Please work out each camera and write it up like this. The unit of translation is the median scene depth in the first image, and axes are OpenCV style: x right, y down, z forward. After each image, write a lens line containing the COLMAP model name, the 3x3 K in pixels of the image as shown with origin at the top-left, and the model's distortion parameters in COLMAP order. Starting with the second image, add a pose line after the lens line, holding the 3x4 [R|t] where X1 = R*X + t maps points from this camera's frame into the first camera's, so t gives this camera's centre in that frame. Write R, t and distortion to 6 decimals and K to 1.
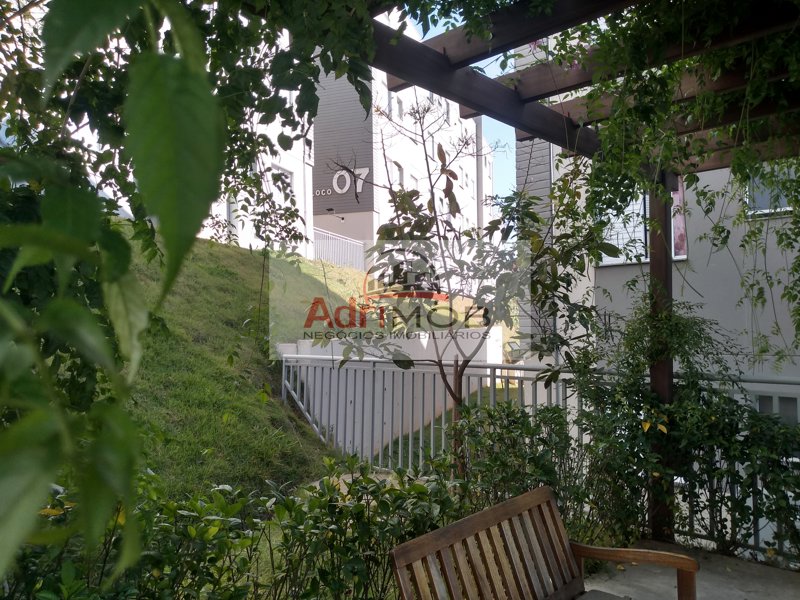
lens RADIAL K [[622.2, 0, 404.2], [0, 622.2, 298.2], [0, 0, 1]] dist [-0.015055, -0.009515]
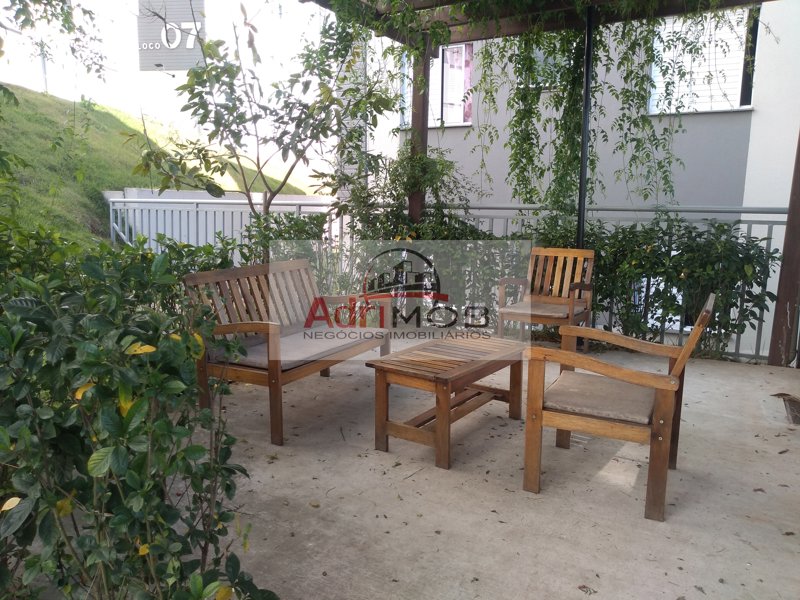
lens RADIAL K [[622.2, 0, 393.1], [0, 622.2, 302.0], [0, 0, 1]] dist [-0.015055, -0.009515]
pose [[0.973694, -0.006601, 0.227762, 0.049993], [-0.039143, 0.979876, 0.195734, 0.055718], [-0.224471, -0.199500, 0.953841, -0.227221]]
